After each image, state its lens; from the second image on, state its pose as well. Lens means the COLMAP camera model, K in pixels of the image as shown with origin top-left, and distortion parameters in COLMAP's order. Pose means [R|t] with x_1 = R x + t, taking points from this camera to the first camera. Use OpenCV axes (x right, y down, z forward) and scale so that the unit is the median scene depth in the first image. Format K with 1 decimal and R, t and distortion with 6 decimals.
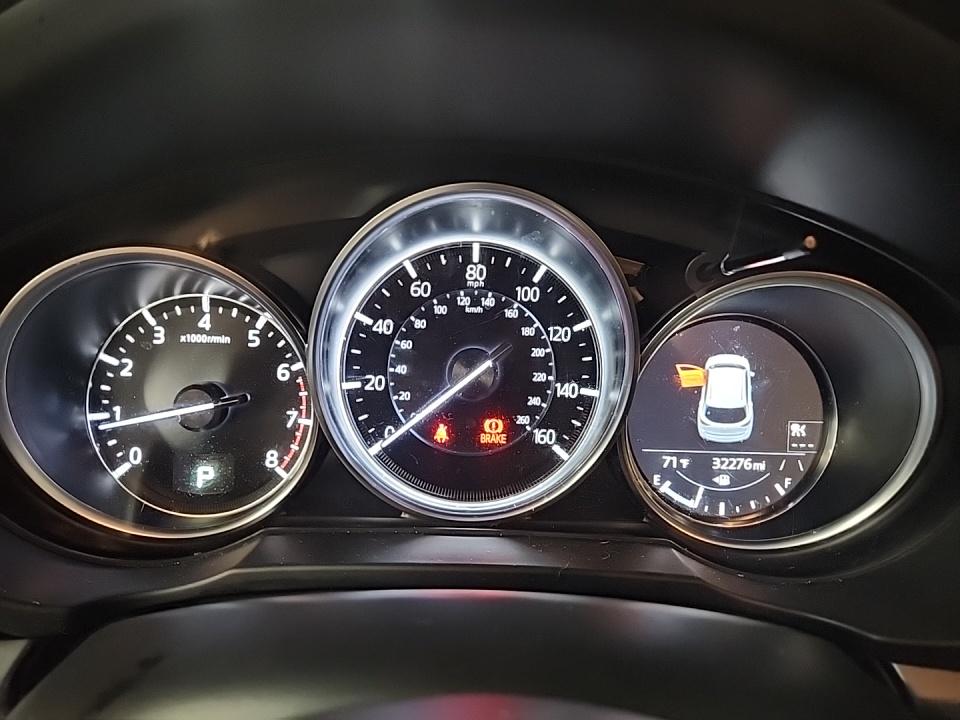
lens RADIAL K [[647.0, 0, 480.0], [0, 647.0, 360.0], [0, 0, 1]] dist [0.054668, -0.065178]
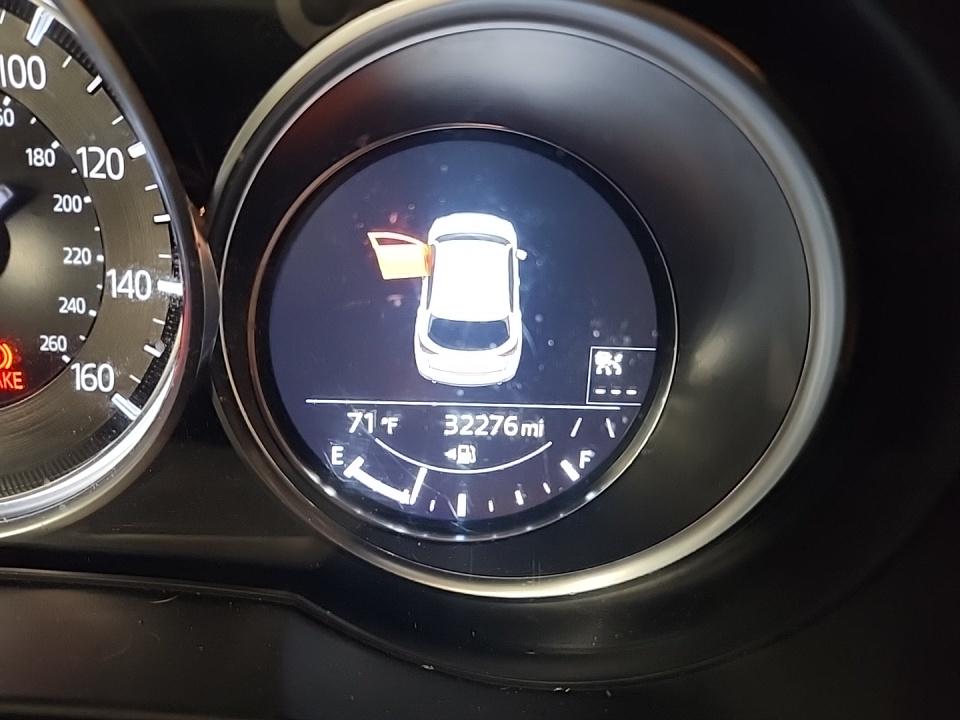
lens RADIAL K [[652.1, 0, 499.5], [0, 652.1, 361.2], [0, 0, 1]] dist [0.062157, -0.056857]
pose [[0.999946, 0.006729, 0.007911, 0.397978], [-0.008125, 0.981300, 0.192315, 0.005580], [-0.006469, -0.192369, 0.981301, 0.489123]]
